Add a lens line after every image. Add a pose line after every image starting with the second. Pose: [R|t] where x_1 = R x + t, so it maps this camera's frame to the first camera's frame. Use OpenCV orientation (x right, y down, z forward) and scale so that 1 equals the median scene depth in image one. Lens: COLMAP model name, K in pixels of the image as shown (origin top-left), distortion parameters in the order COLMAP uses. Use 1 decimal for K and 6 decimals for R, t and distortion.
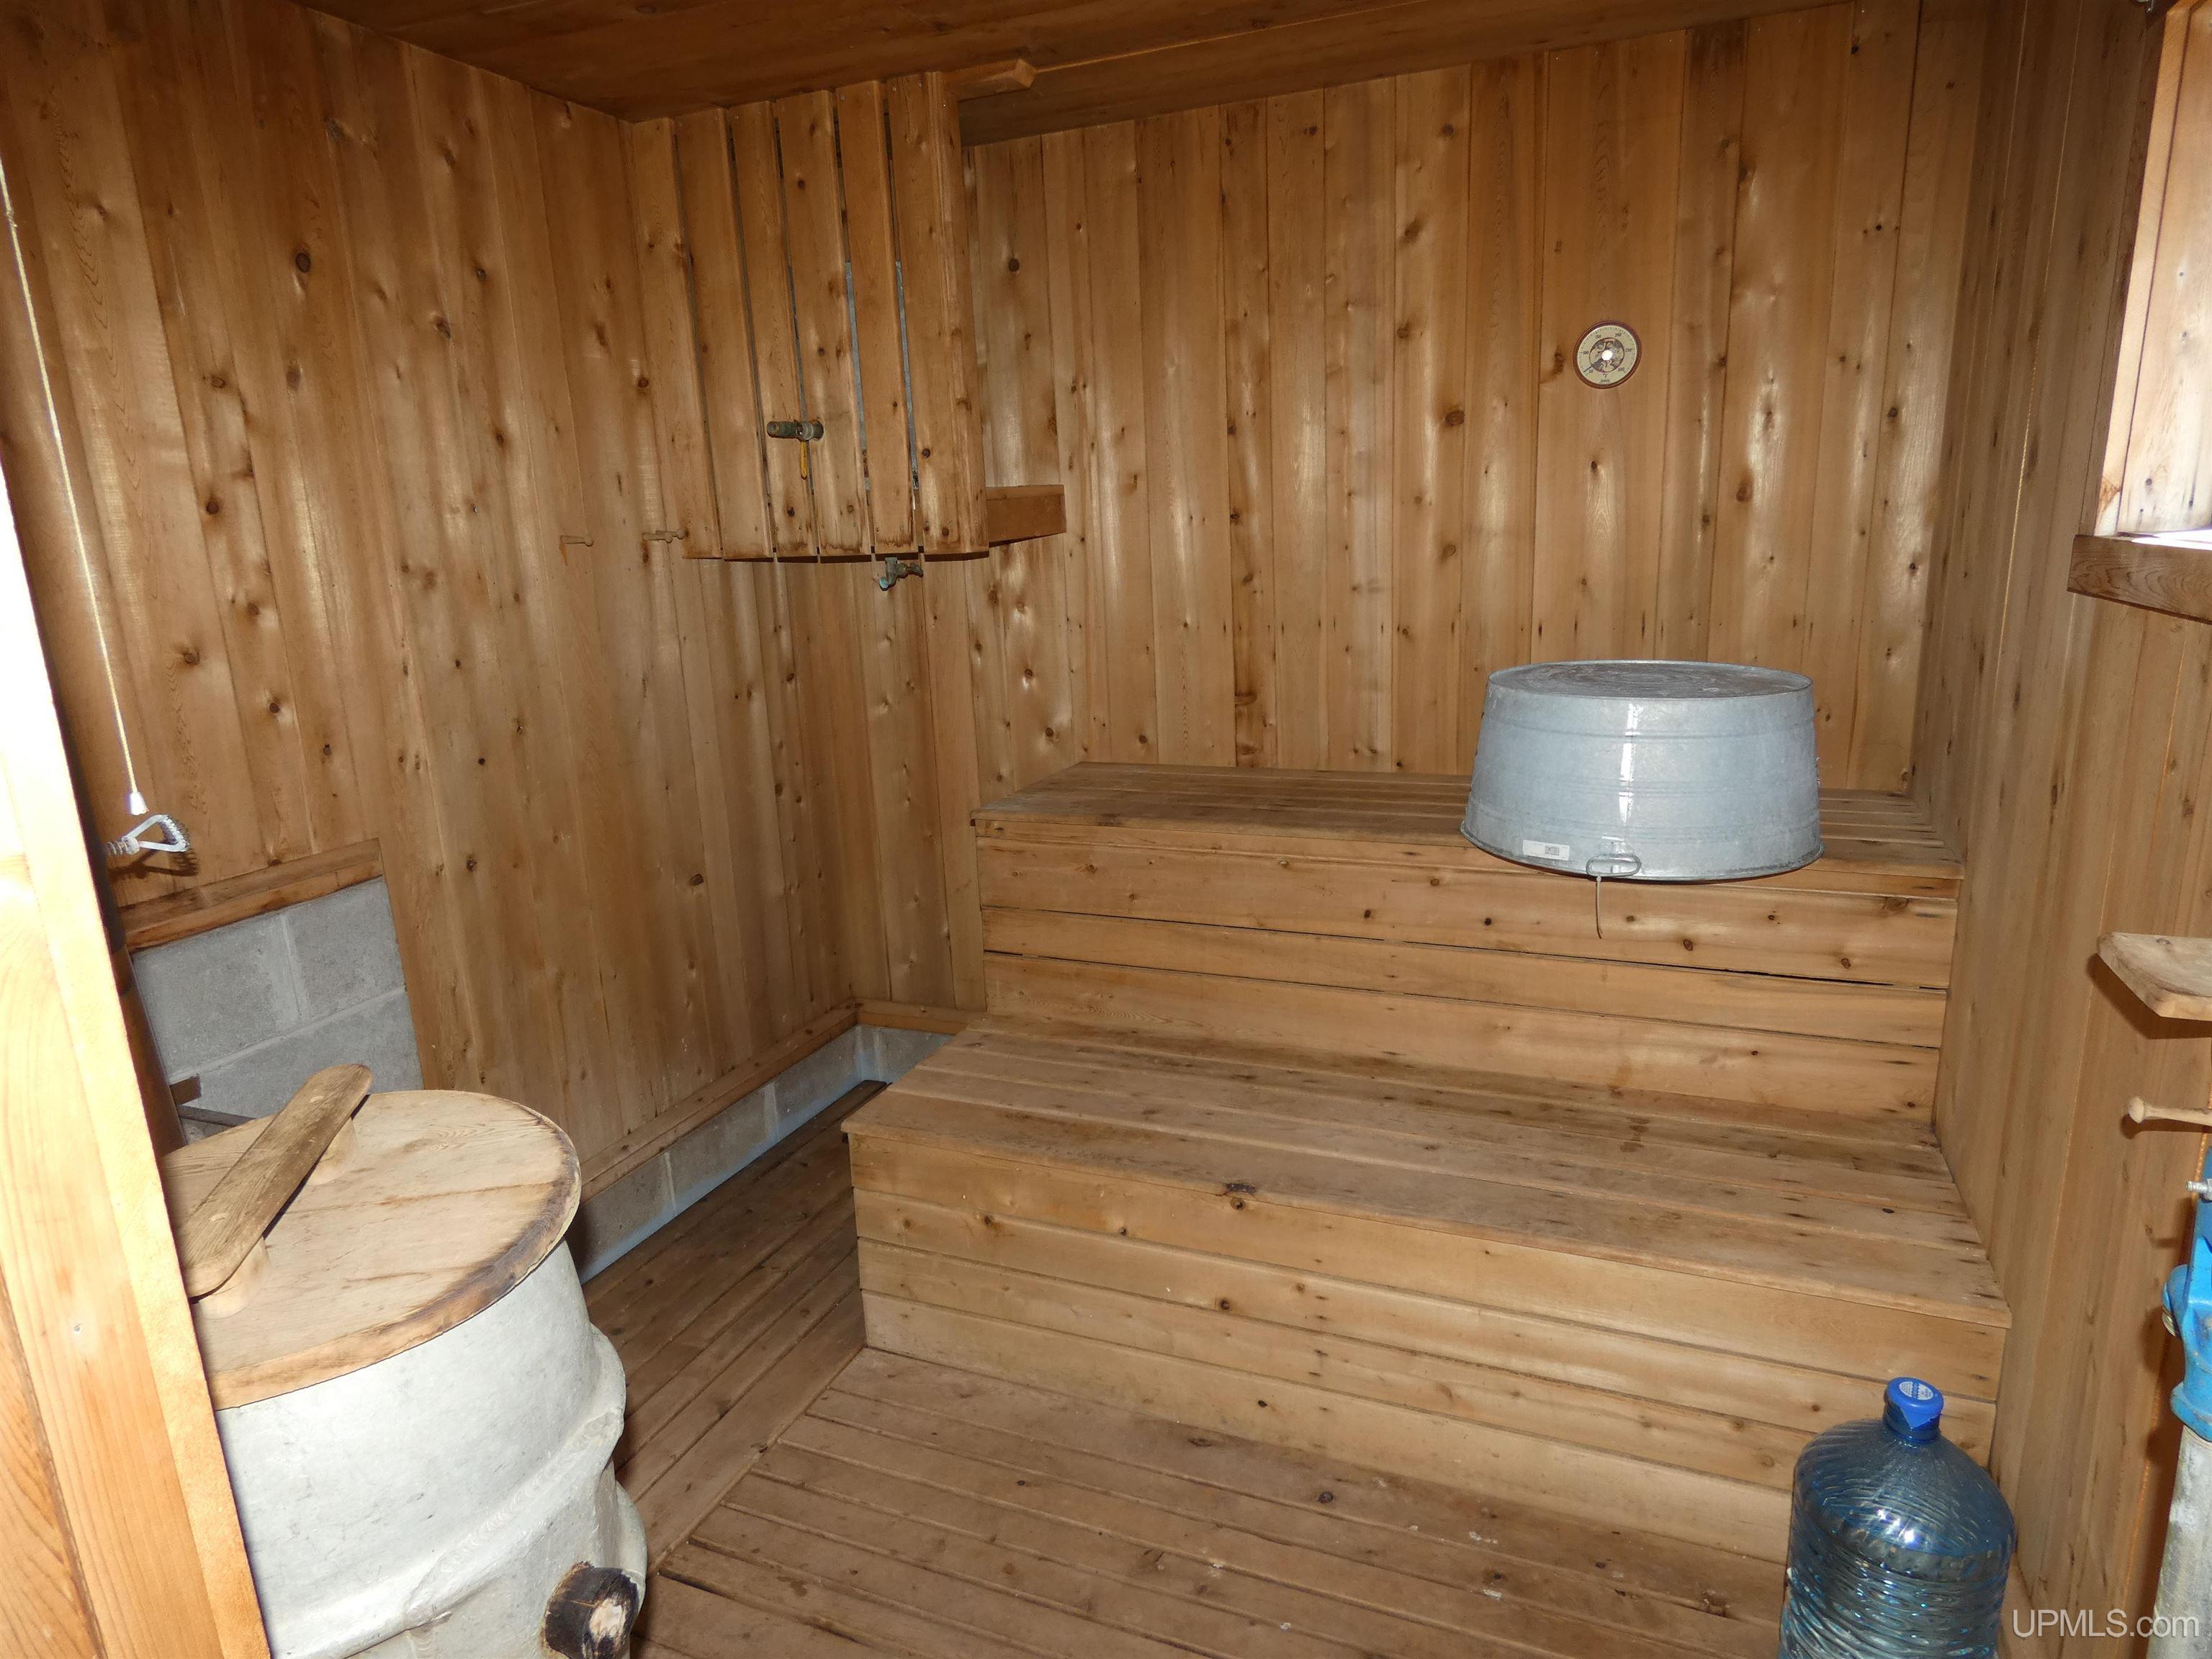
lens RADIAL K [[1322.6, 0, 1105.3], [0, 1322.6, 828.5], [0, 0, 1]] dist [-0.000362, -0.002963]
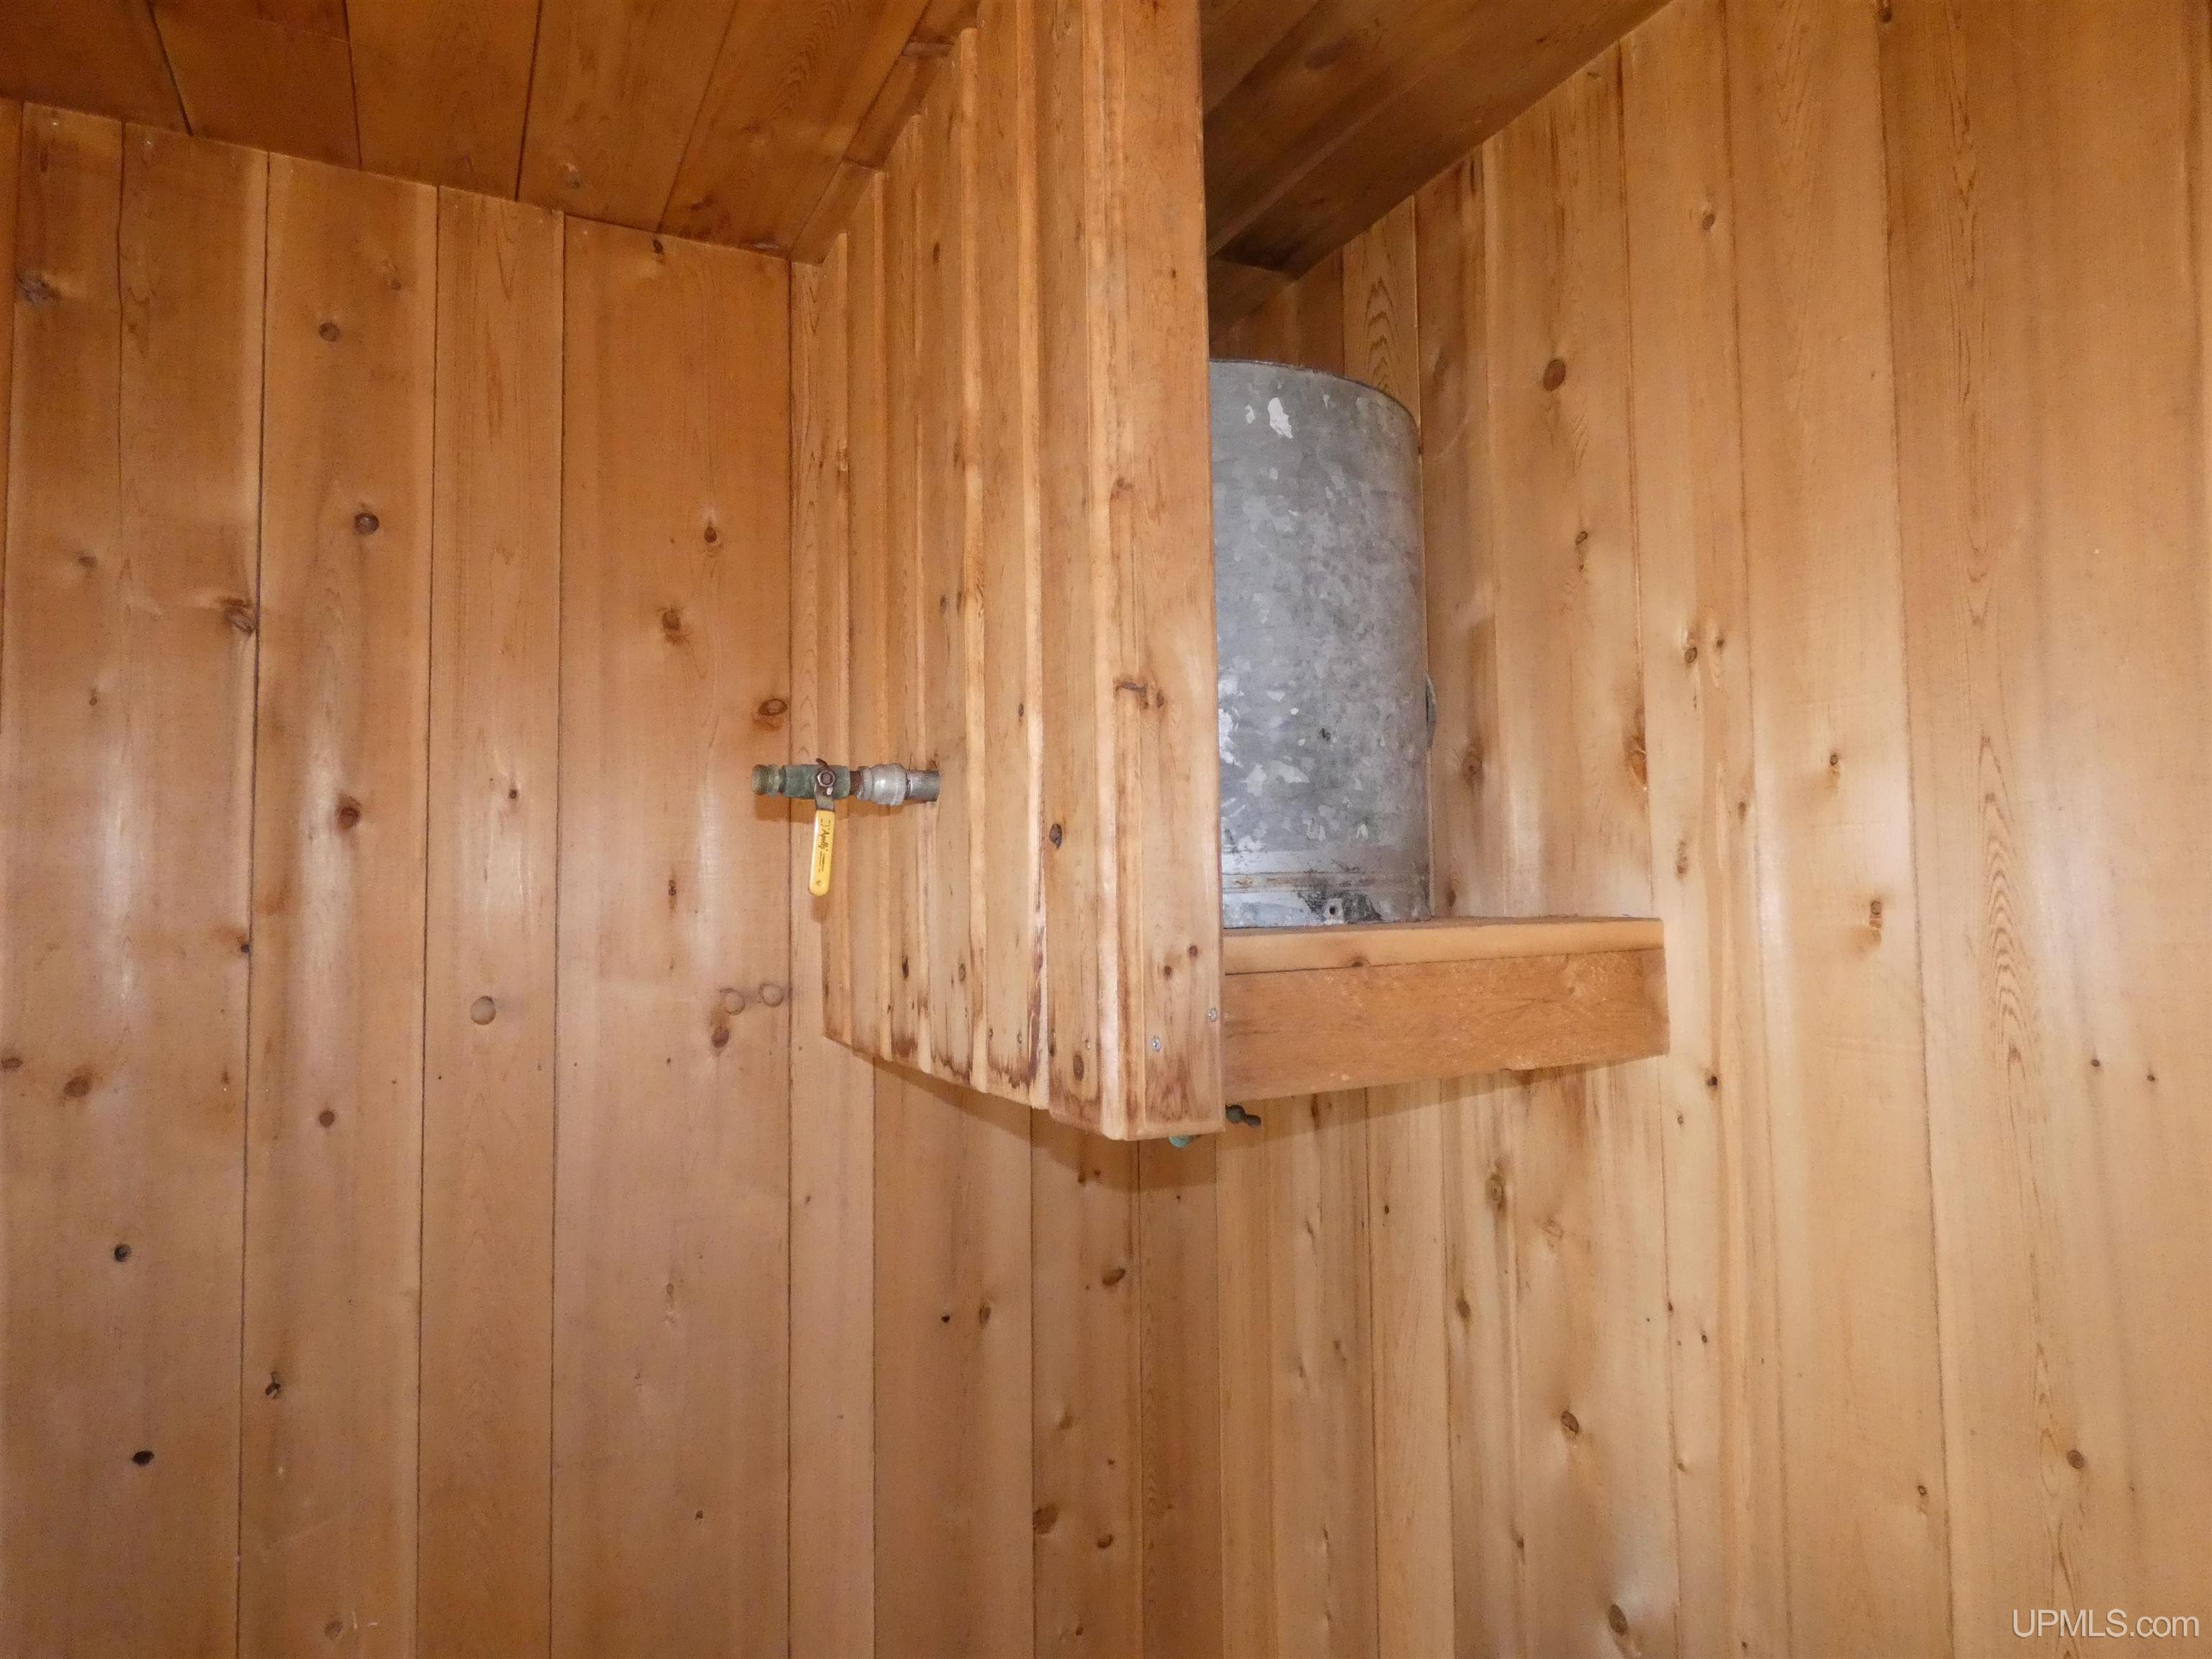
lens RADIAL K [[1322.6, 0, 1105.7], [0, 1322.6, 837.3], [0, 0, 1]] dist [-0.000362, -0.002963]
pose [[0.749163, -0.001756, -0.662383, 0.088824], [-0.174059, 0.964332, -0.199419, -0.184385], [0.639107, 0.264691, 0.722136, 0.644446]]
